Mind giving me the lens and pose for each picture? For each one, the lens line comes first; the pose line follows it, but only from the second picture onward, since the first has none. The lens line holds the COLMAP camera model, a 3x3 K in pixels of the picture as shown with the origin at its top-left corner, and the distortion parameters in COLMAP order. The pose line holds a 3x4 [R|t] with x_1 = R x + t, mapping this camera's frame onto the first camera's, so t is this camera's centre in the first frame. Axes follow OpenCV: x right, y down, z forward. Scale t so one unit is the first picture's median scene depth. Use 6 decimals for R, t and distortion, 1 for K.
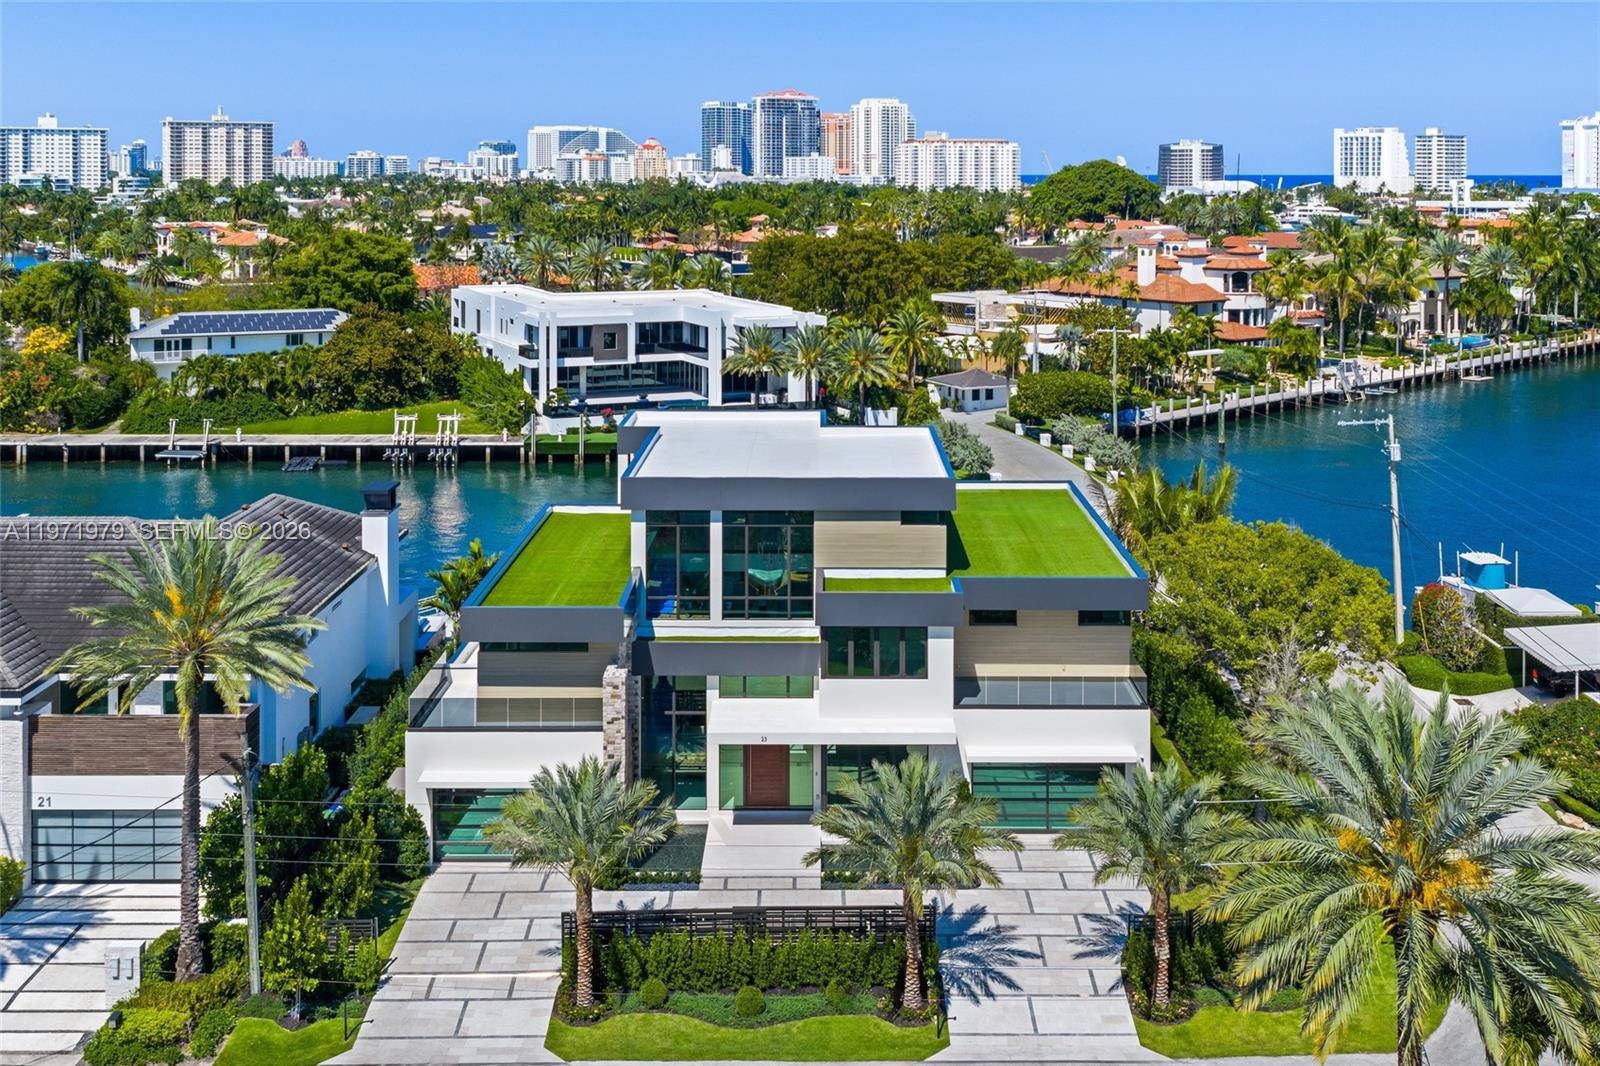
lens RADIAL K [[1709.1, 0, 799.5], [0, 1709.1, 442.0], [0, 0, 1]] dist [-0.012564, -0.034771]
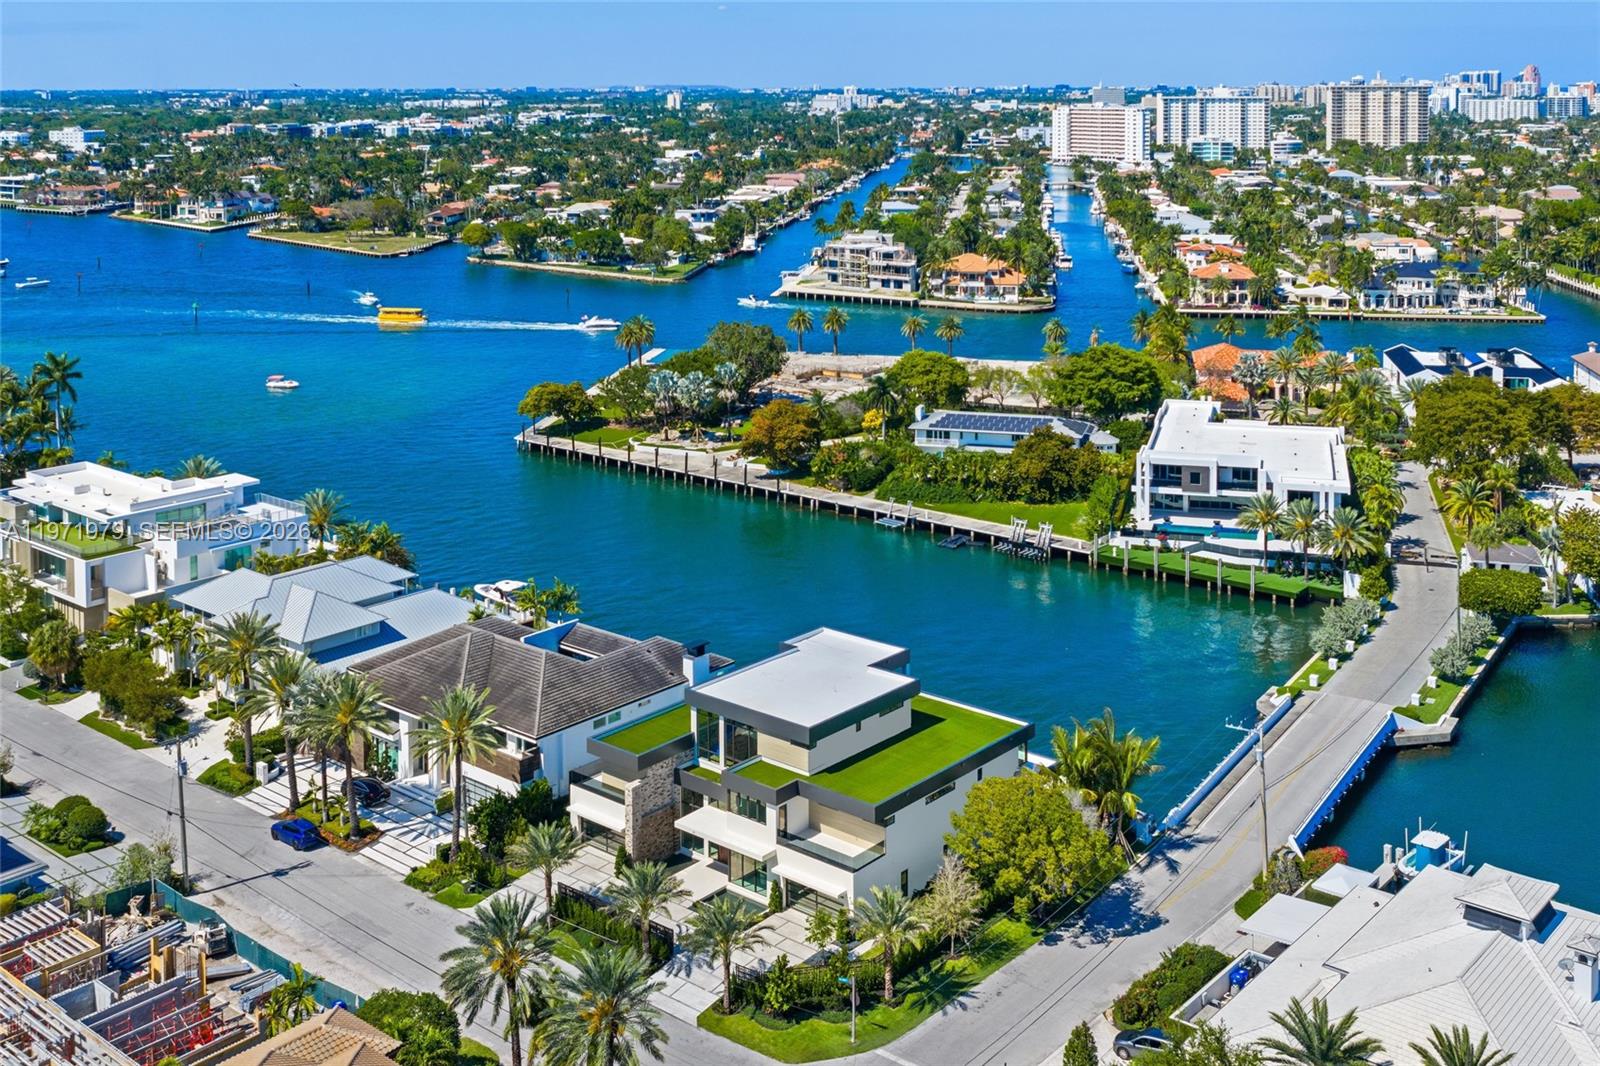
lens RADIAL K [[1630.5, 0, 800.0], [0, 1630.5, 533.0], [0, 0, 1]] dist [0.030117, 0.005631]
pose [[0.743114, 0.170968, -0.646955, 0.479998], [-0.088335, 0.983413, 0.158418, -0.188495], [0.663308, -0.060573, 0.745891, -0.141609]]
